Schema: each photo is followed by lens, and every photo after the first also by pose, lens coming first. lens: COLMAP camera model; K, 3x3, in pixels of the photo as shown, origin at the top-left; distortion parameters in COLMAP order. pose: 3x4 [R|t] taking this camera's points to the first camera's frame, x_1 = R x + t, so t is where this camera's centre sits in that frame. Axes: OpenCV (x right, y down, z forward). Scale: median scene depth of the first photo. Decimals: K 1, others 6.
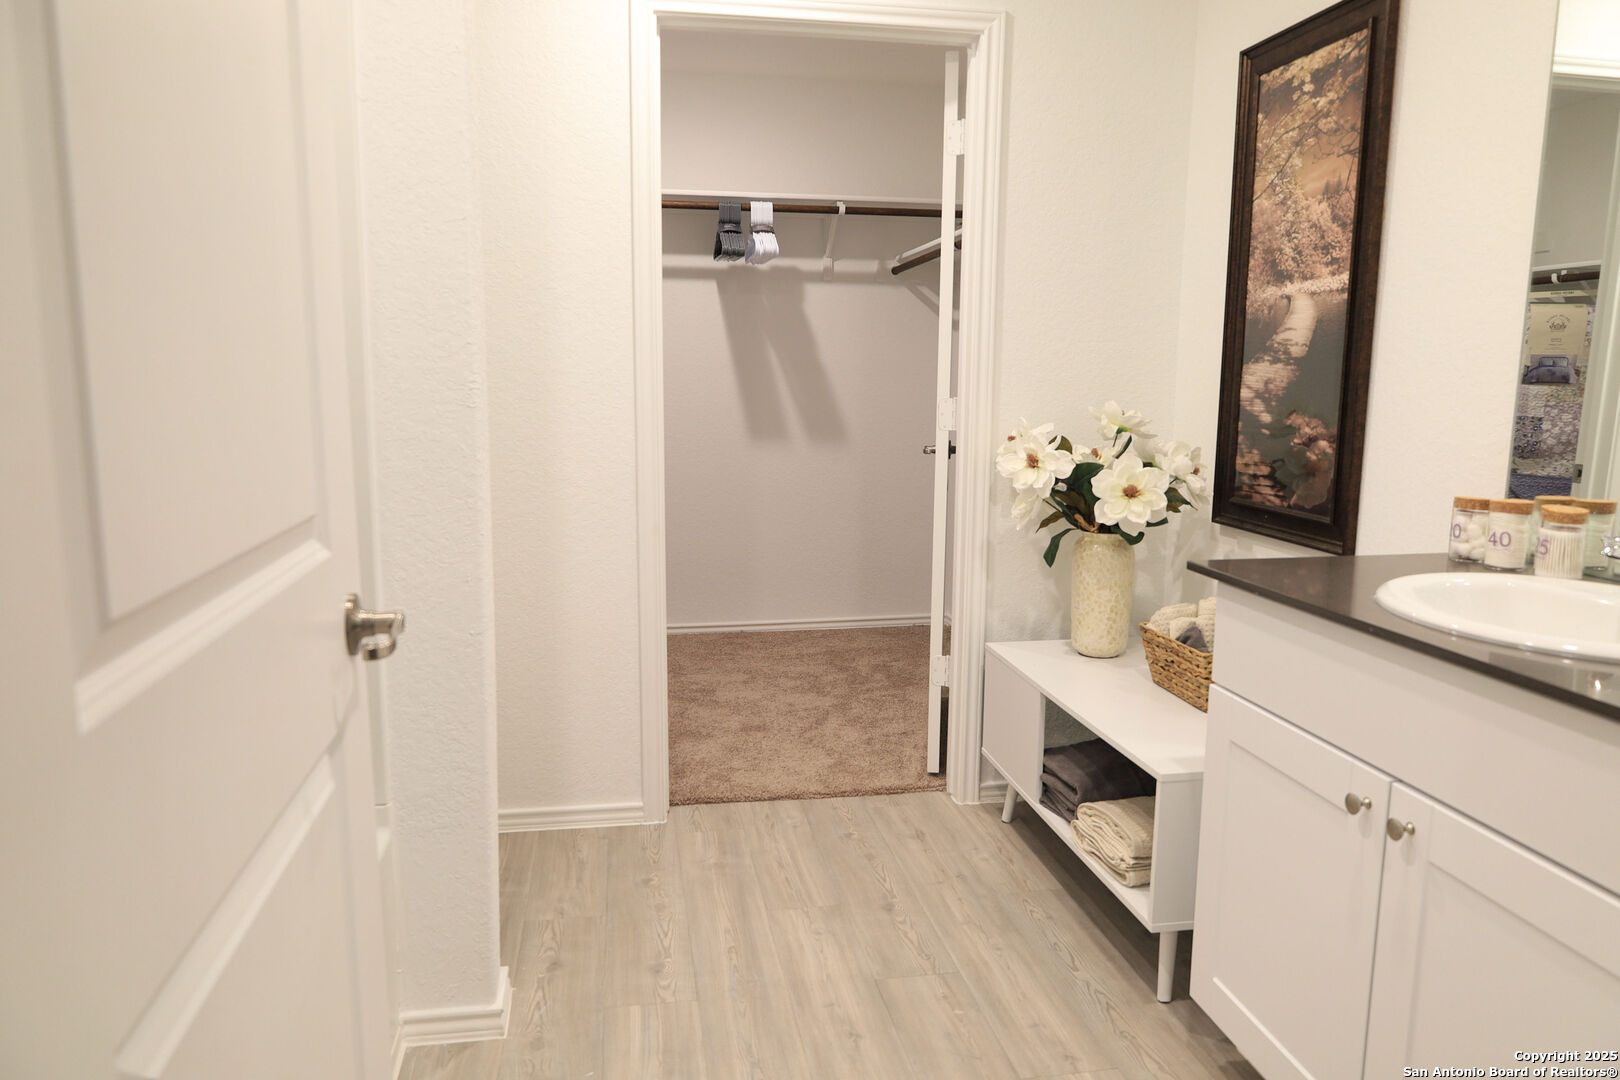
lens RADIAL K [[1096.8, 0, 807.0], [0, 1096.8, 543.7], [0, 0, 1]] dist [-0.012673, 0.000372]
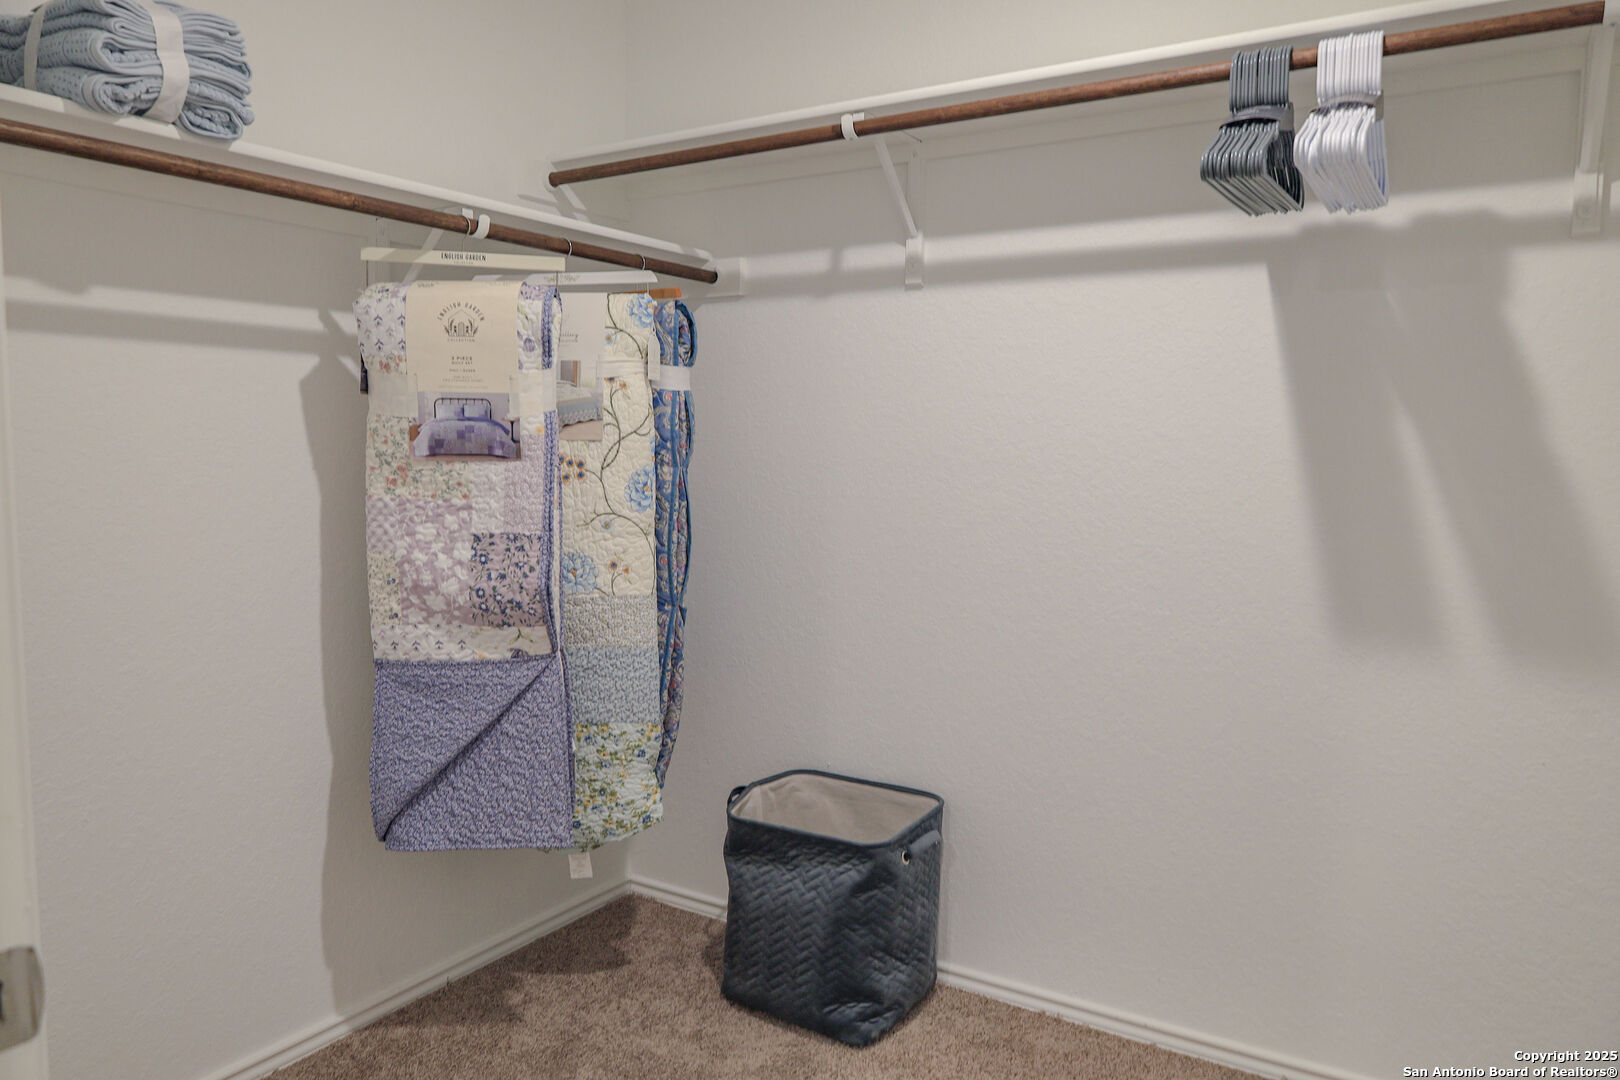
lens RADIAL K [[1096.8, 0, 807.0], [0, 1096.8, 543.7], [0, 0, 1]] dist [-0.012673, 0.000372]
pose [[0.745946, 0.059934, -0.663304, 0.132691], [-0.102707, 0.994381, -0.025654, -0.185491], [0.658040, 0.087262, 0.747910, 1.034437]]
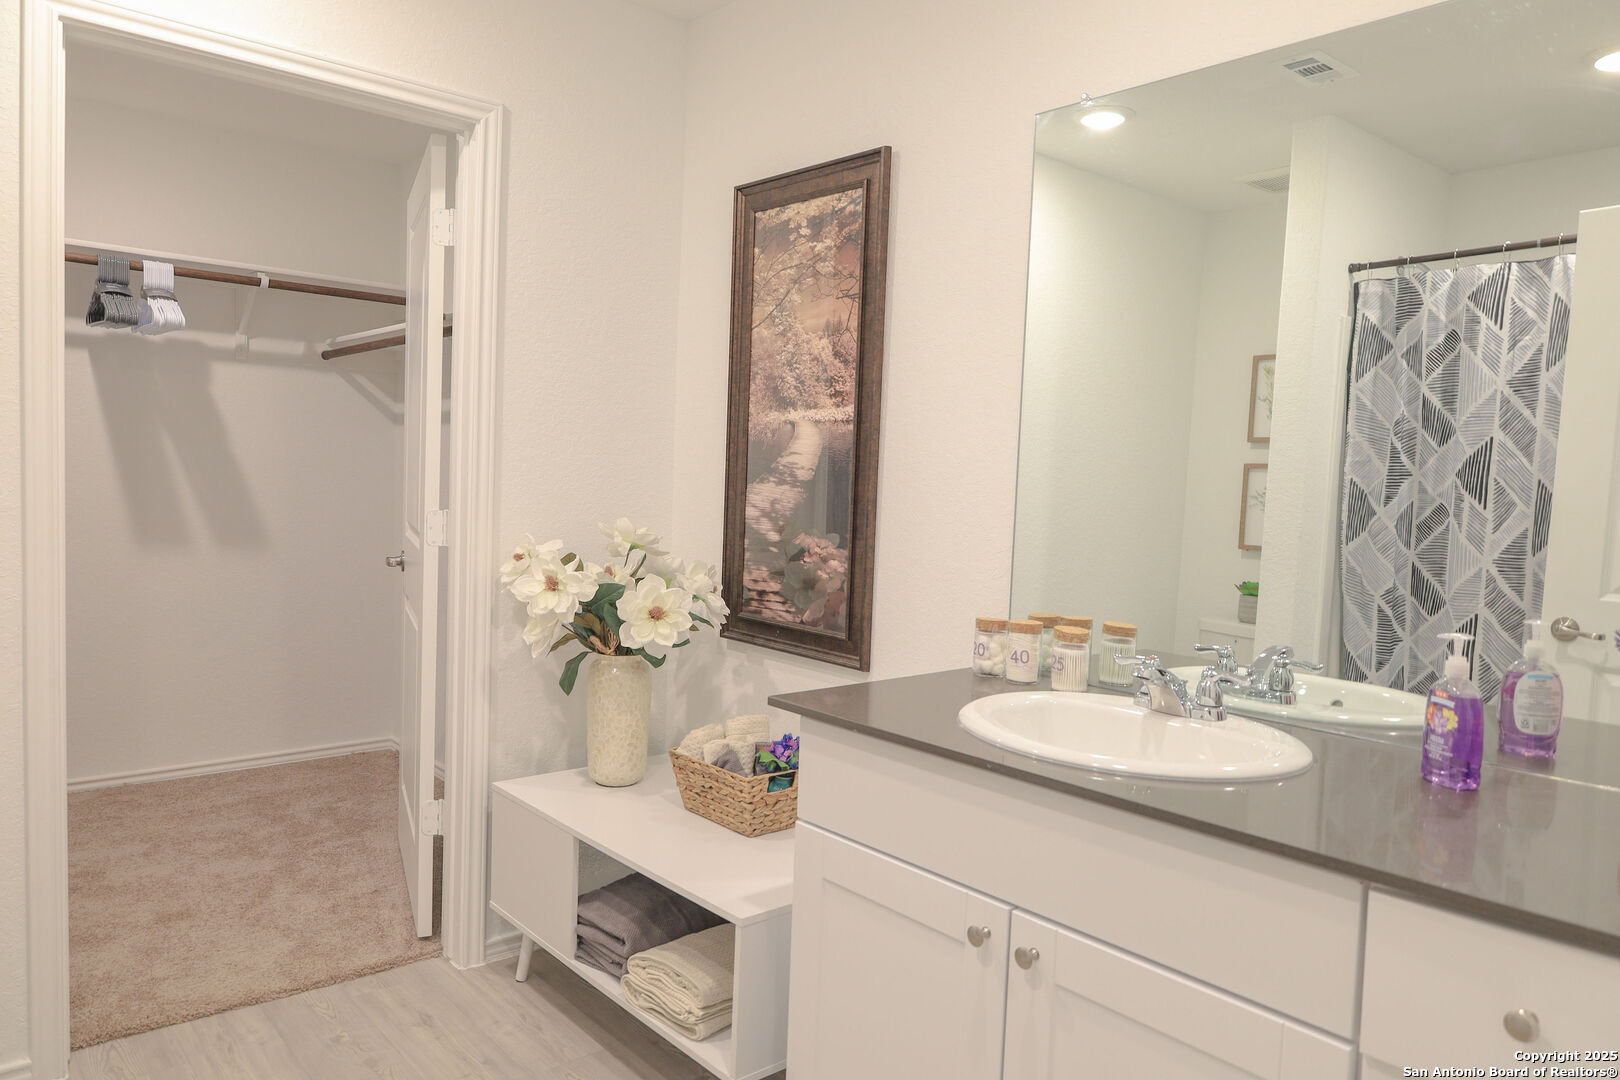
lens RADIAL K [[1096.8, 0, 807.0], [0, 1096.8, 543.7], [0, 0, 1]] dist [-0.012673, 0.000372]
pose [[0.852792, -0.008173, 0.522186, -0.094287], [0.048048, 0.996865, -0.062864, -0.040313], [-0.520035, 0.078700, 0.850511, 0.098022]]
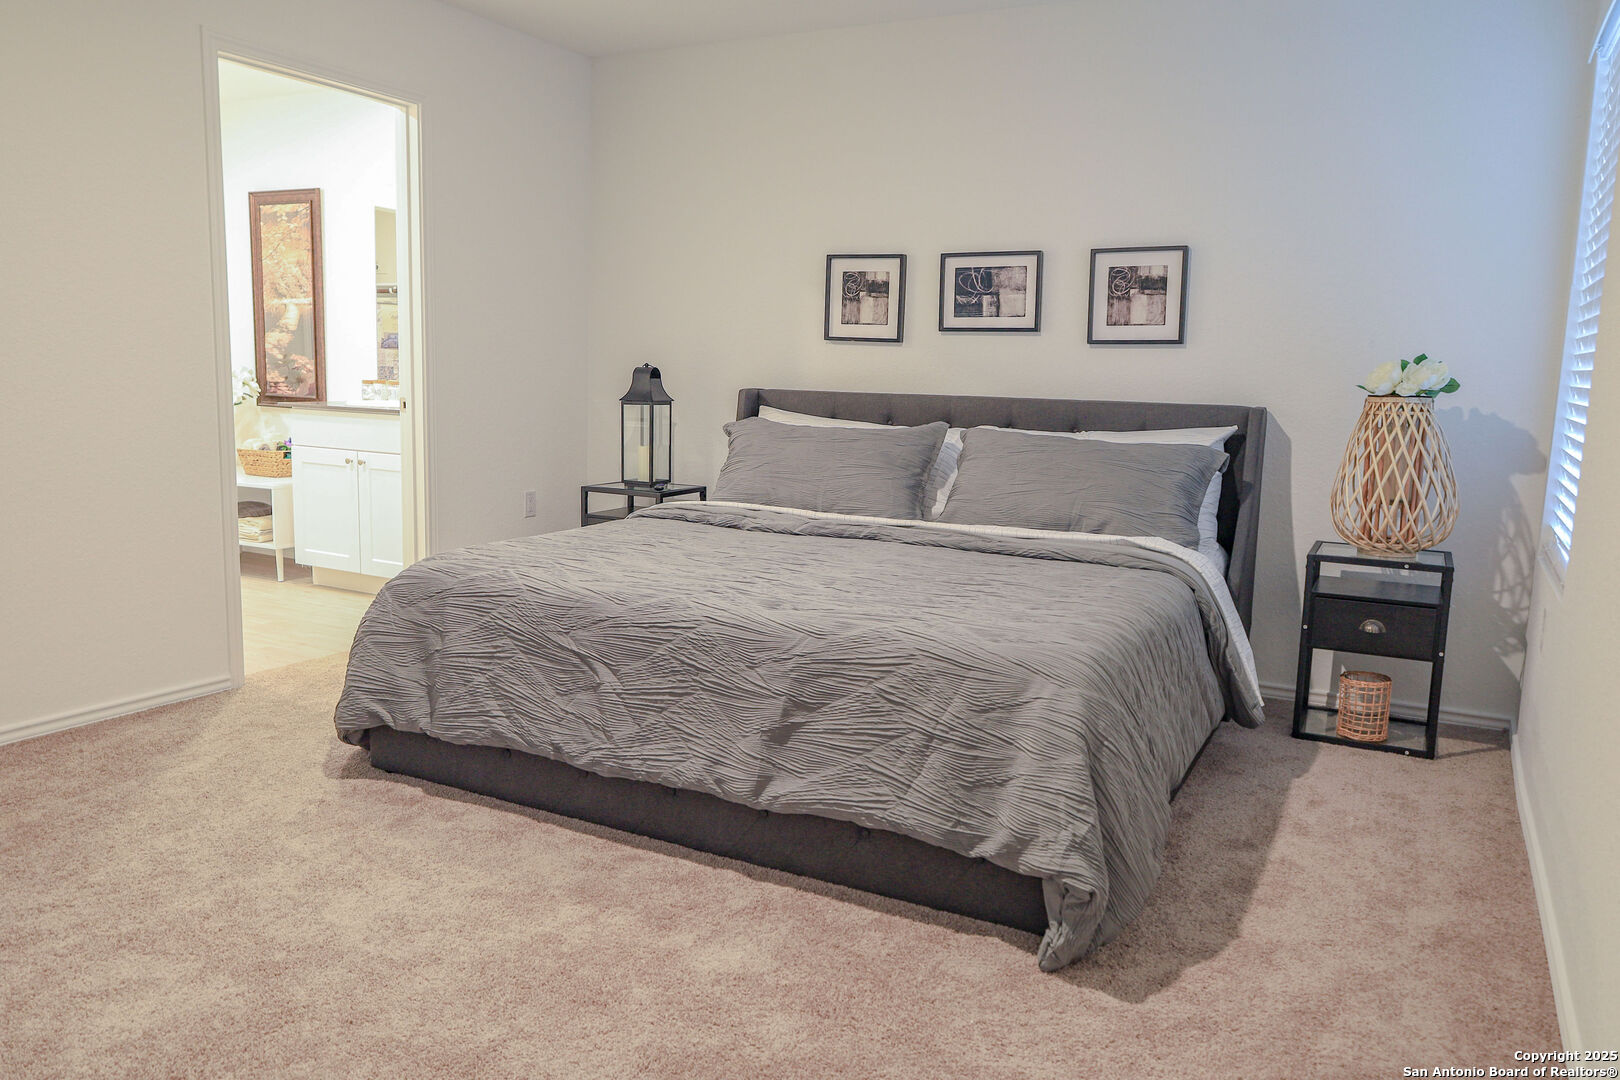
lens RADIAL K [[1152.2, 0, 817.4], [0, 1152.2, 543.1], [0, 0, 1]] dist [-0.020818, 0.007703]
pose [[0.596570, -0.108365, 0.795211, -0.843066], [0.098622, 0.993231, 0.061363, 0.231857], [-0.796478, 0.041818, 0.603219, -1.301007]]
